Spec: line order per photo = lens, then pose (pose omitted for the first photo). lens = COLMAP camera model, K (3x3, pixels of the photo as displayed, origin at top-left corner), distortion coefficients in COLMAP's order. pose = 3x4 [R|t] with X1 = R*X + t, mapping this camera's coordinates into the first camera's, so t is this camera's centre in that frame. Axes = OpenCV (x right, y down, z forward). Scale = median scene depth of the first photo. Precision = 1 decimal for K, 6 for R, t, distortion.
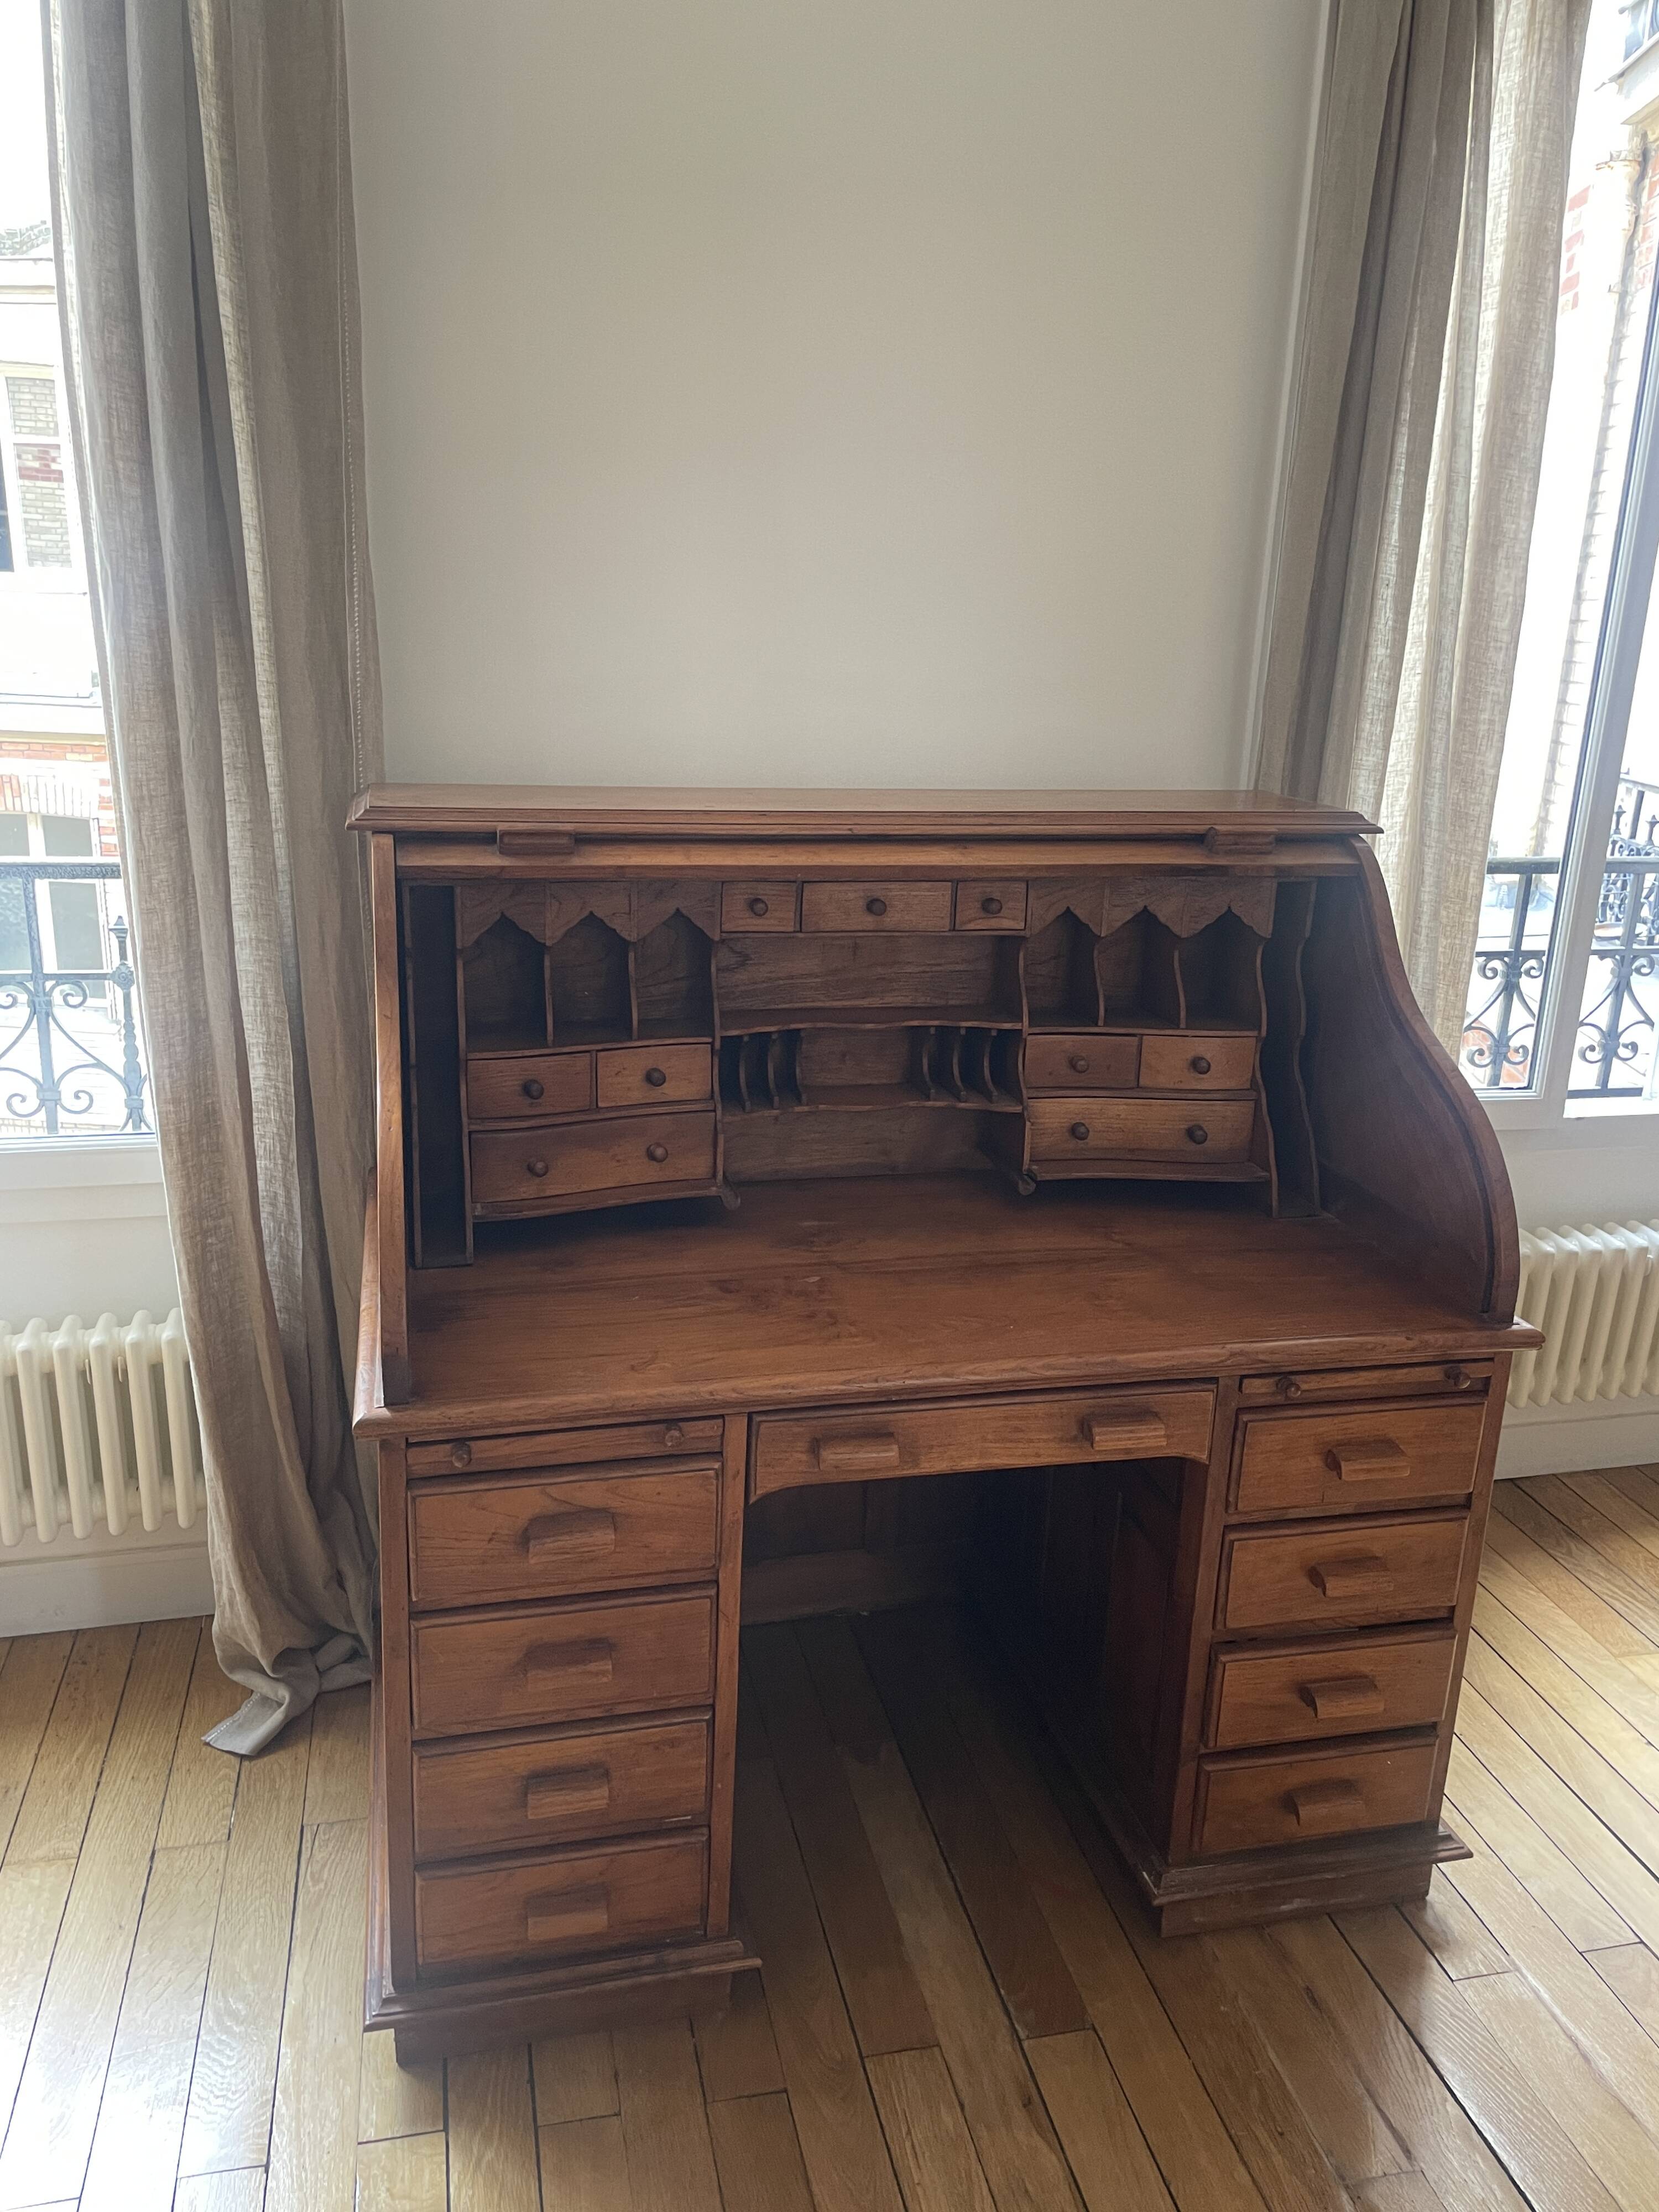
lens RADIAL K [[1674.2, 0, 828.6], [0, 1674.2, 1096.1], [0, 0, 1]] dist [0.084944, -0.109502]
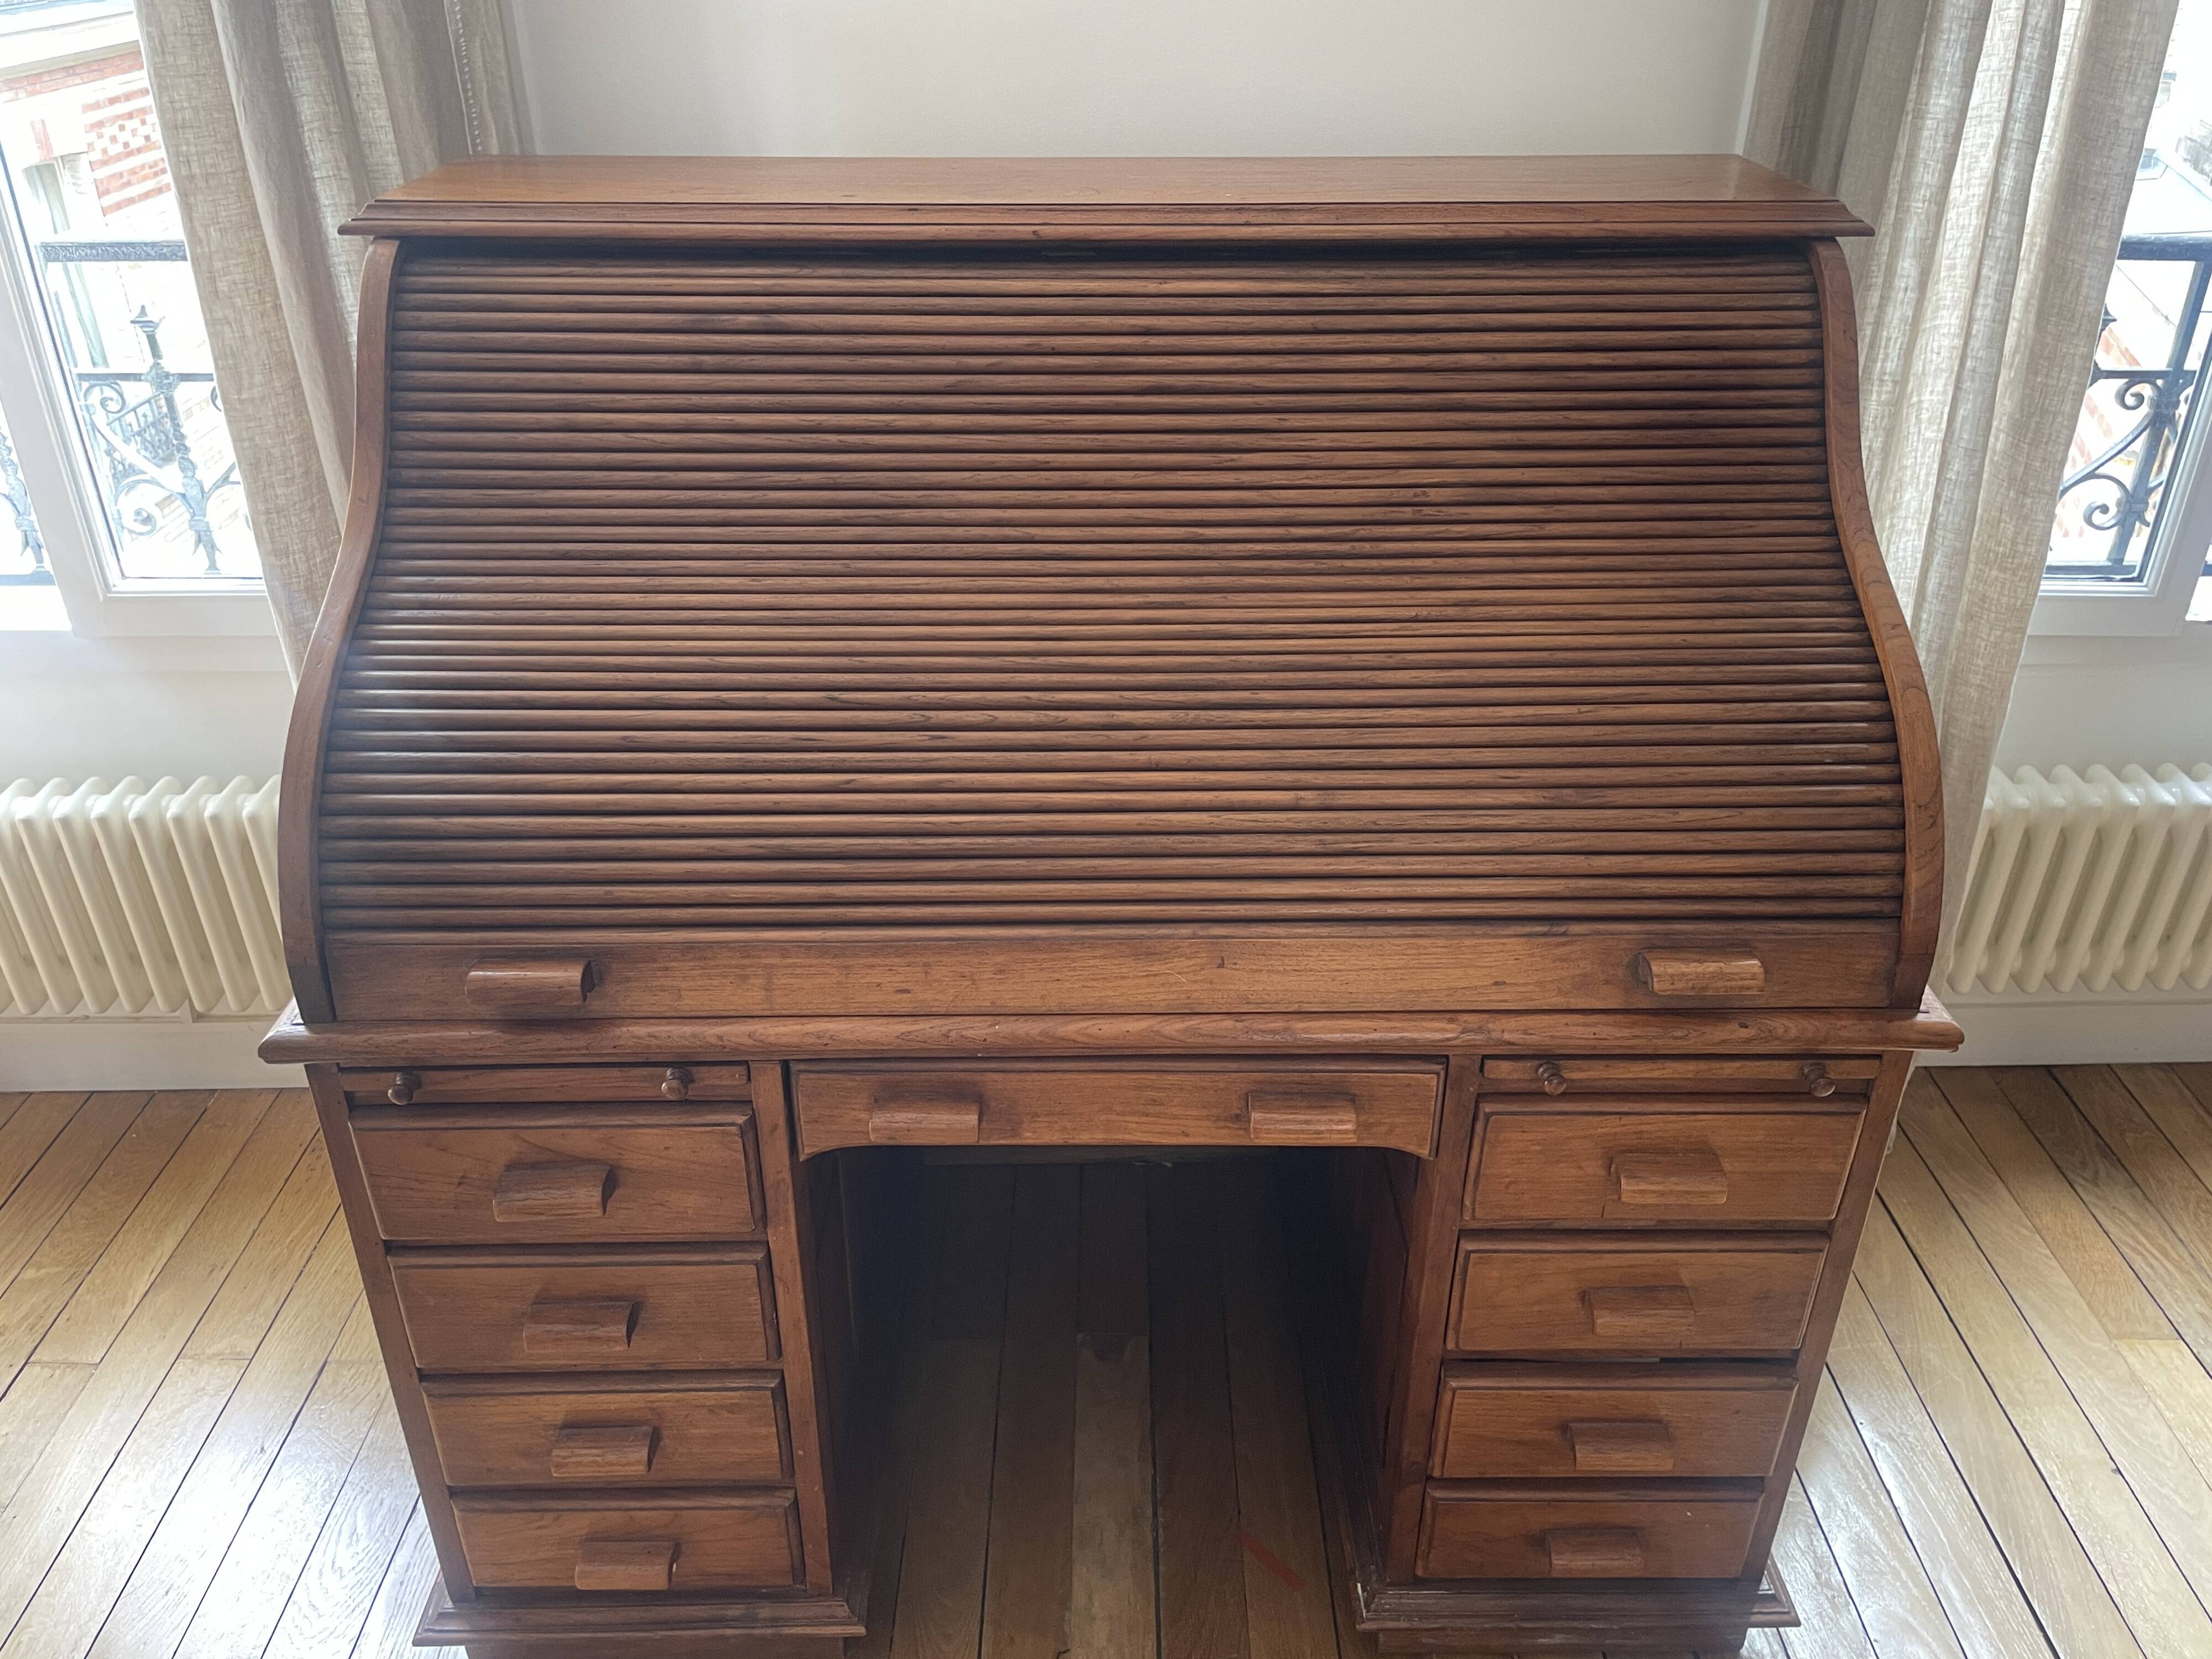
lens RADIAL K [[1674.2, 0, 1122.0], [0, 1674.2, 814.6], [0, 0, 1]] dist [0.084944, -0.109502]
pose [[0.975479, 0.080085, -0.205006, 0.212055], [-0.032250, 0.973406, 0.226804, -0.082705], [0.217718, -0.214631, 0.952120, 0.278919]]
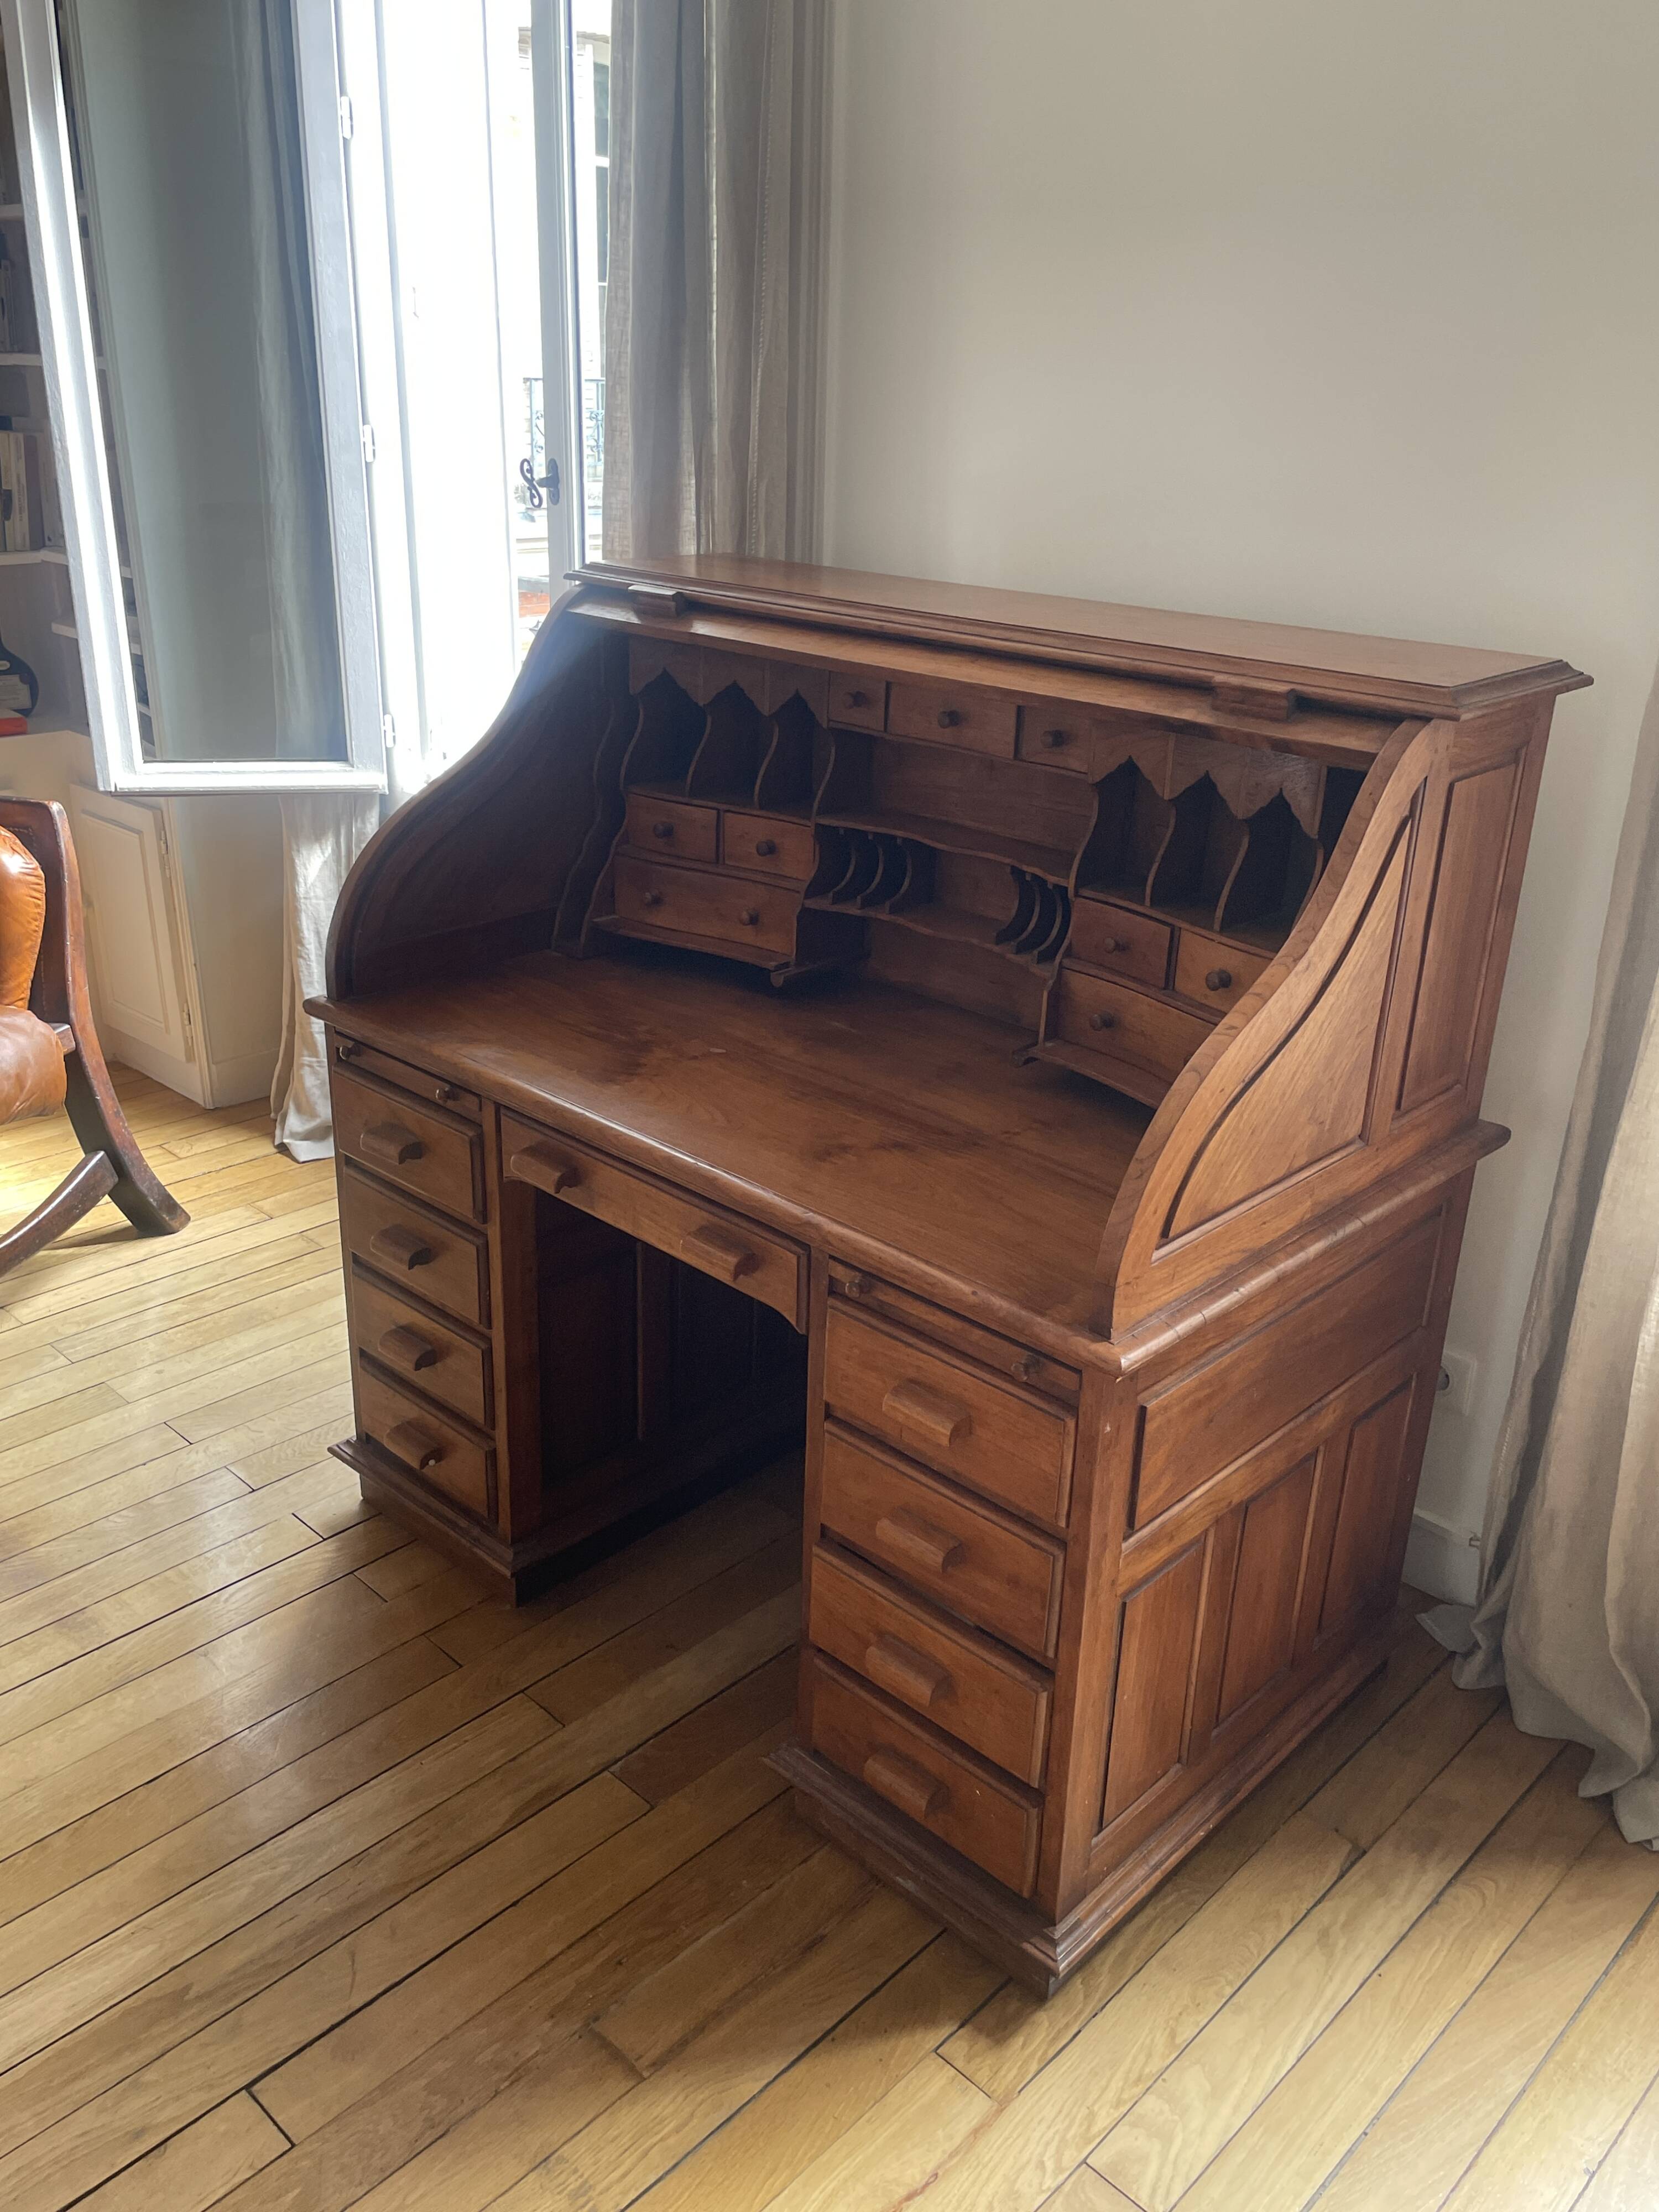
lens RADIAL K [[1813.5, 0, 841.8], [0, 1813.5, 1123.9], [0, 0, 1]] dist [0.087769, -0.114020]
pose [[0.548863, 0.308675, -0.776833, 0.903272], [-0.245163, 0.947898, 0.203430, -0.094815], [0.799152, 0.078795, 0.595942, 0.373183]]
